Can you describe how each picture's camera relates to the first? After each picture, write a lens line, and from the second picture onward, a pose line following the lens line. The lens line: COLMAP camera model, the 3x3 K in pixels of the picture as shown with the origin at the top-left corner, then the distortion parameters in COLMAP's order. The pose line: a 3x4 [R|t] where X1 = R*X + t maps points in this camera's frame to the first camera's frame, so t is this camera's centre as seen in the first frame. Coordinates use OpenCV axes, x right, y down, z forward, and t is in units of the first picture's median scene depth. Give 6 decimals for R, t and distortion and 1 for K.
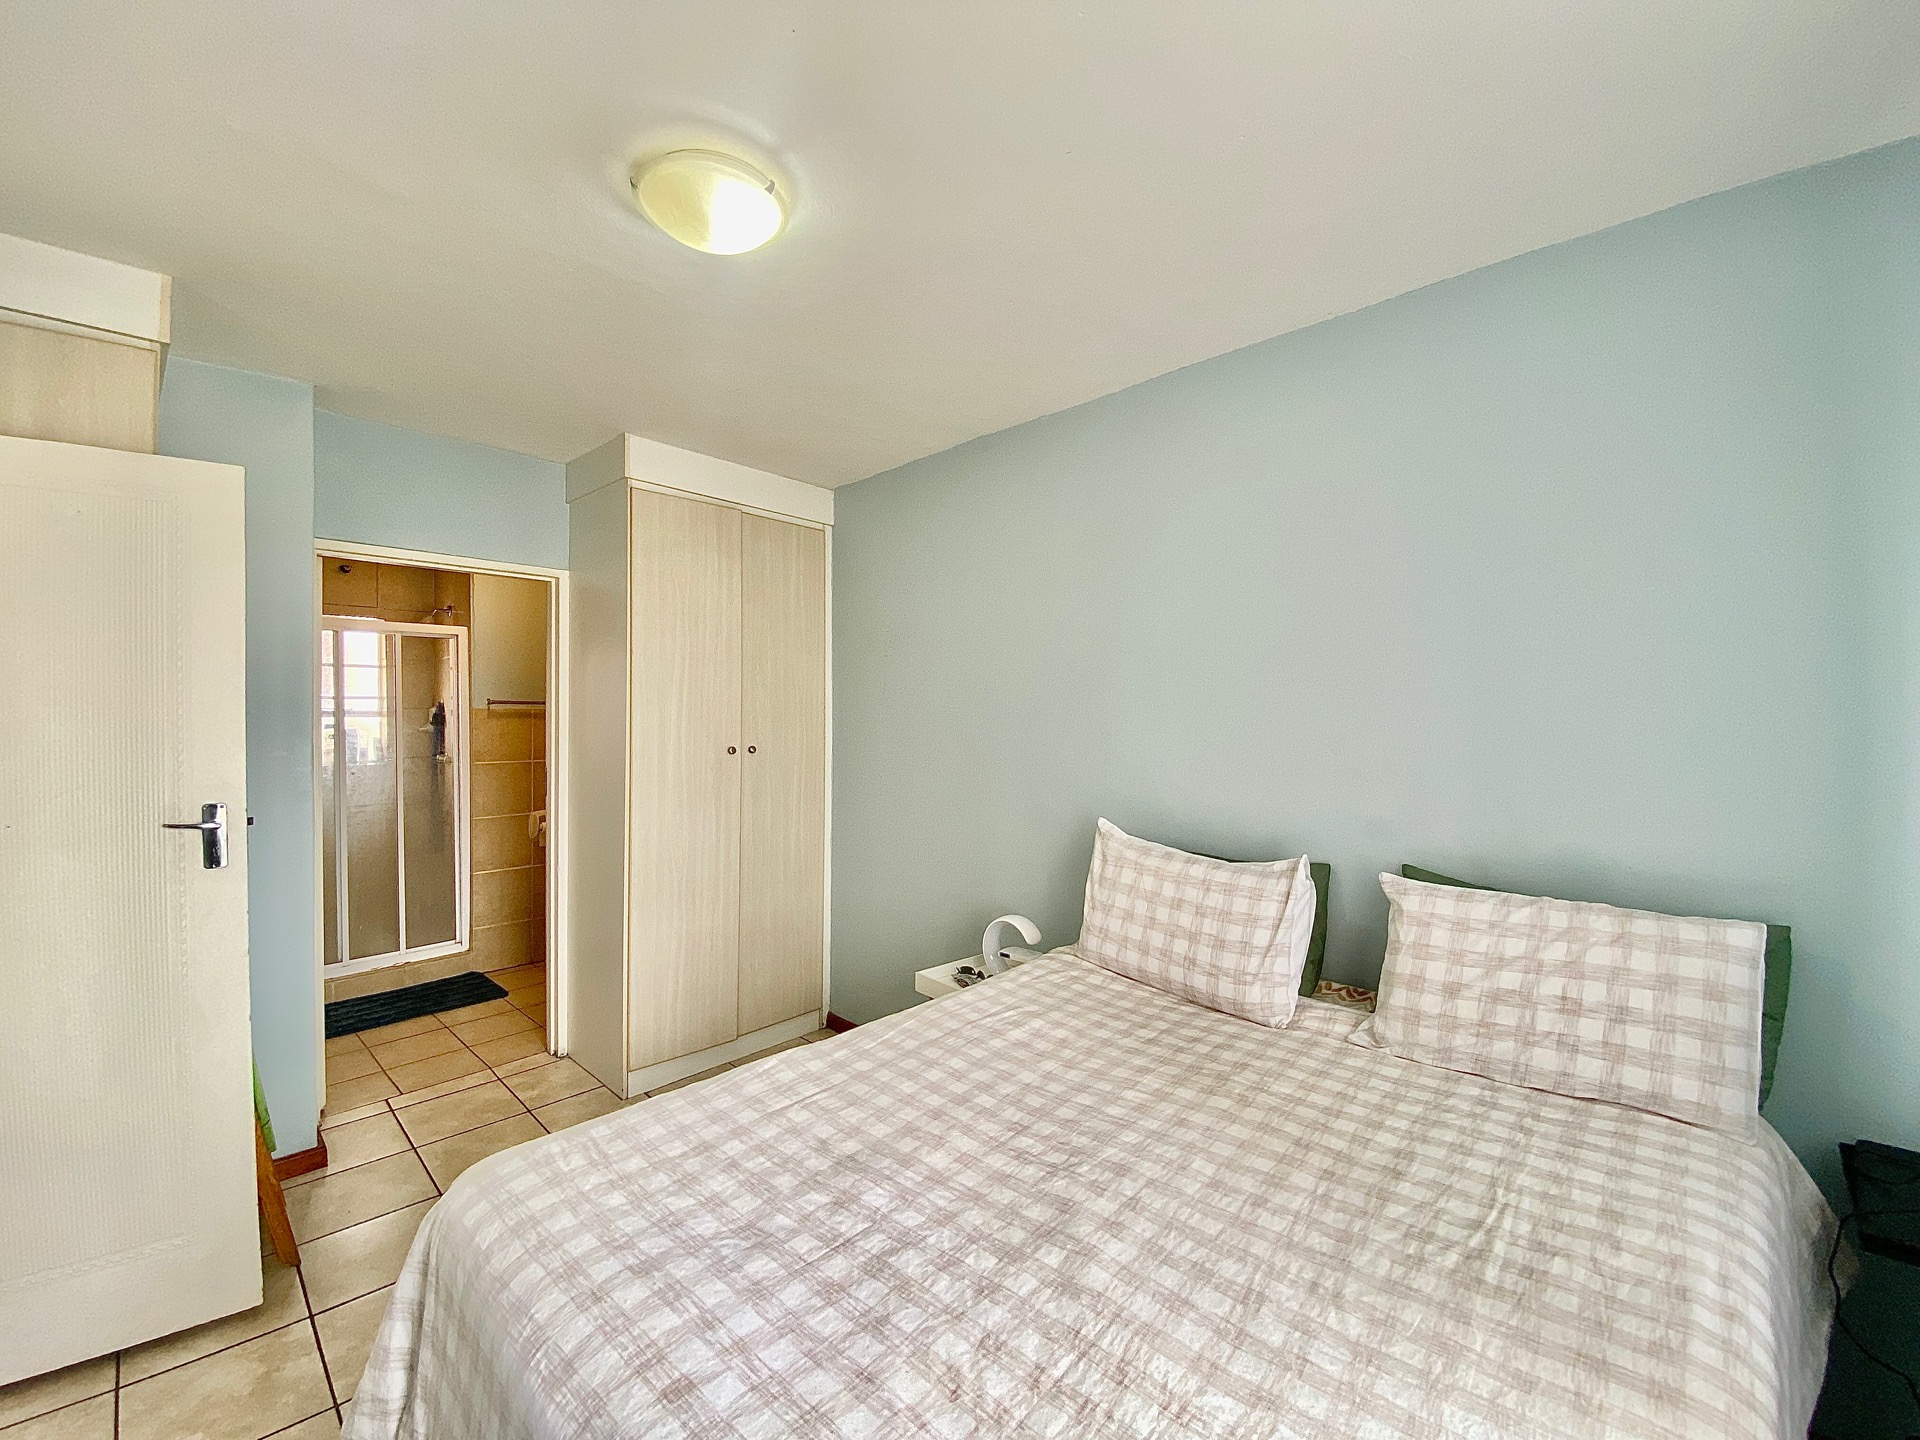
lens RADIAL K [[800.7, 0, 946.4], [0, 800.7, 715.1], [0, 0, 1]] dist [0.027412, -0.032564]
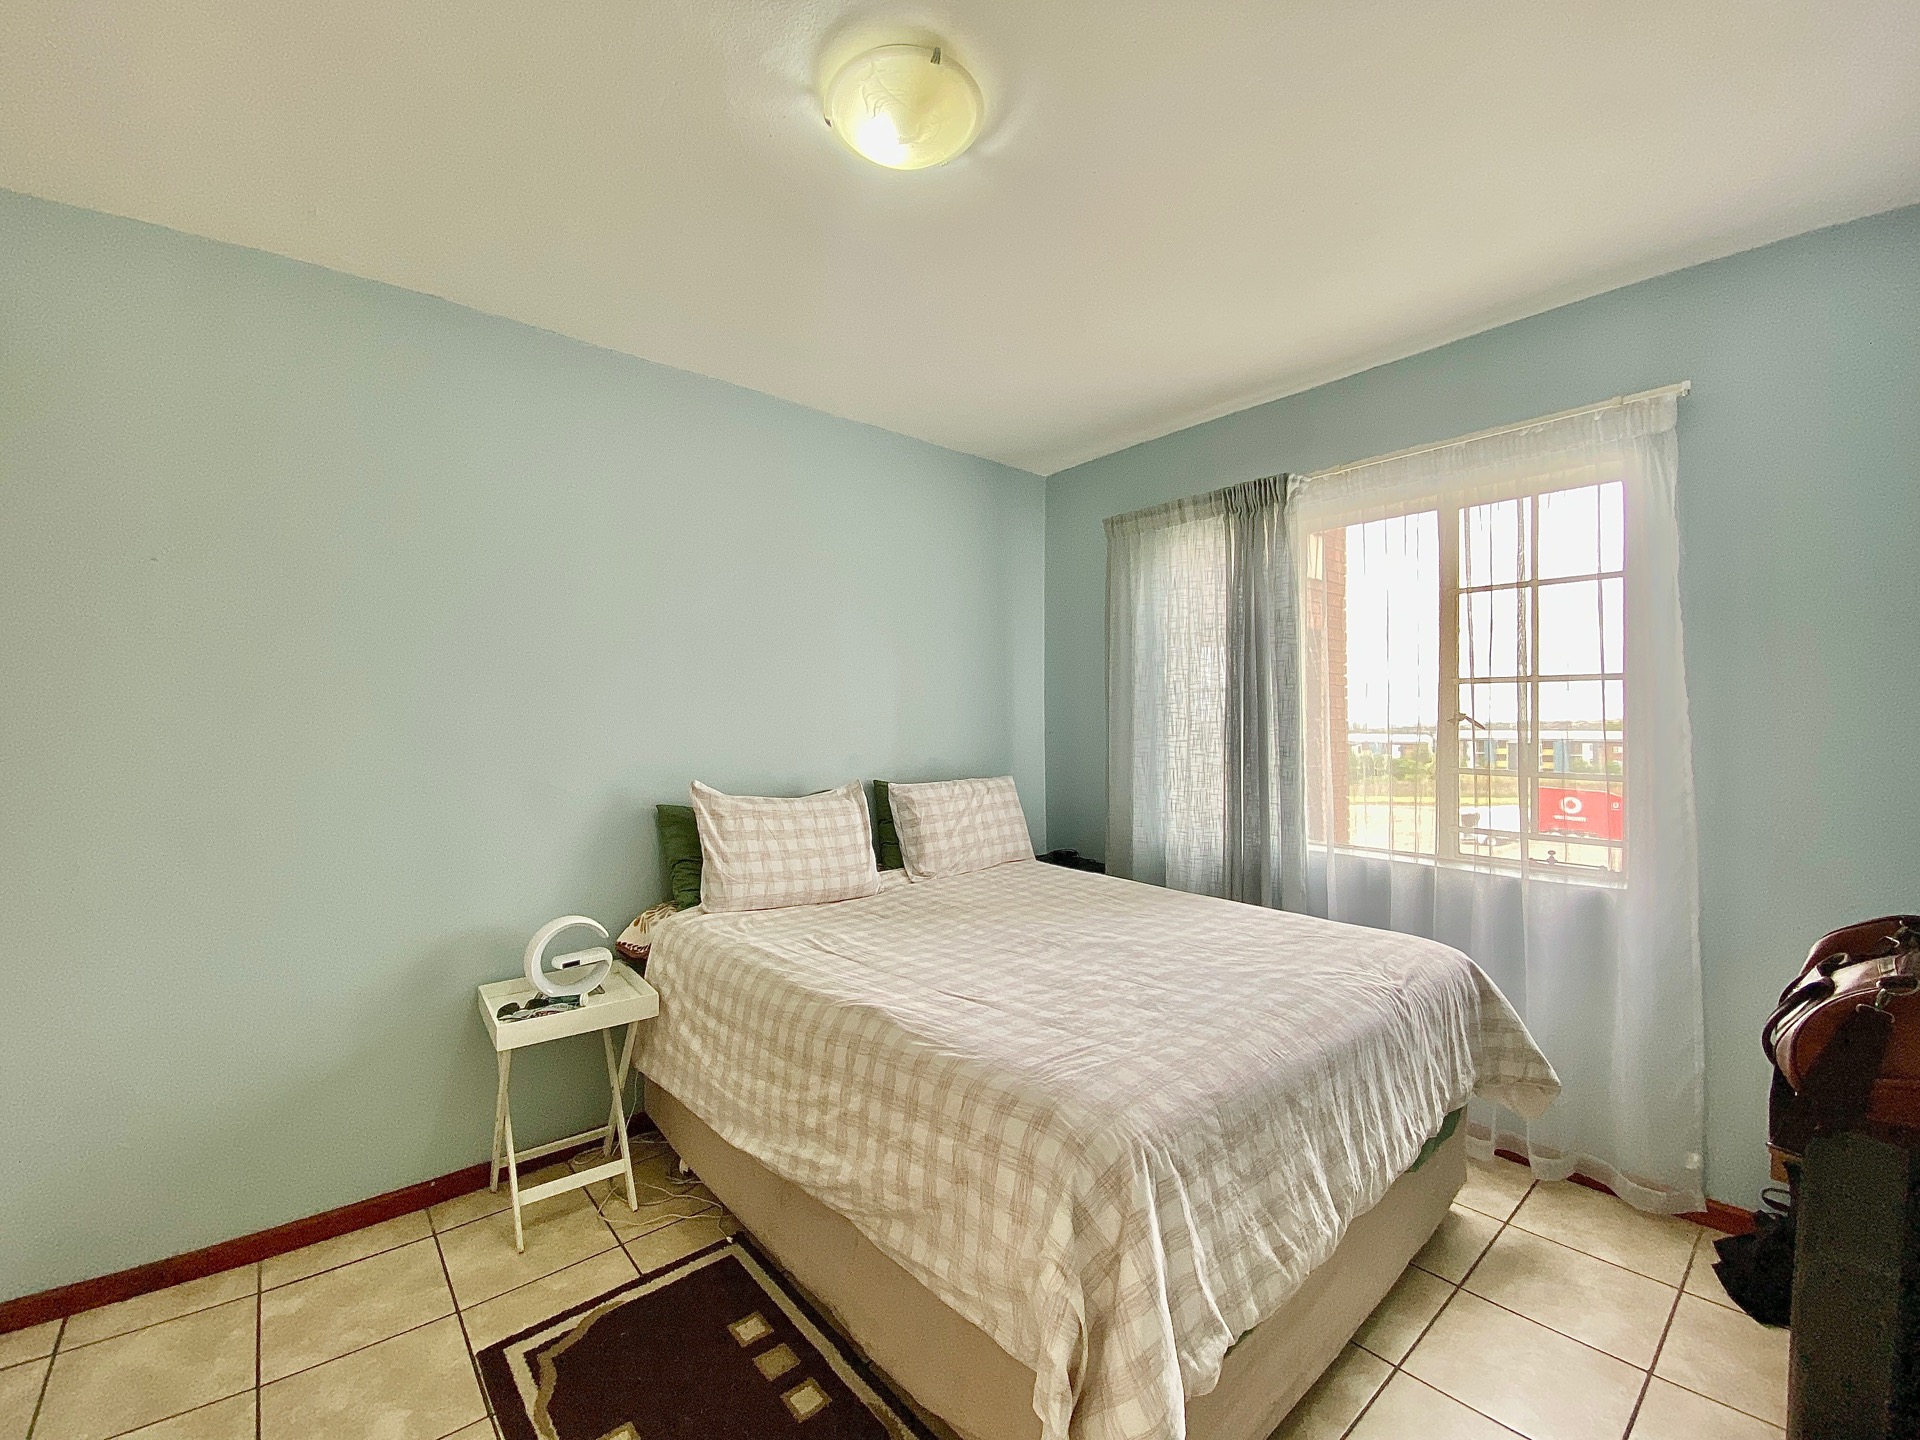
lens RADIAL K [[792.7, 0, 946.8], [0, 792.7, 715.5], [0, 0, 1]] dist [0.027125, -0.000076]
pose [[0.079145, 0.005720, 0.996847, -1.189980], [0.020199, 0.999769, -0.007341, 0.082185], [-0.996658, 0.020717, 0.079011, 0.856703]]
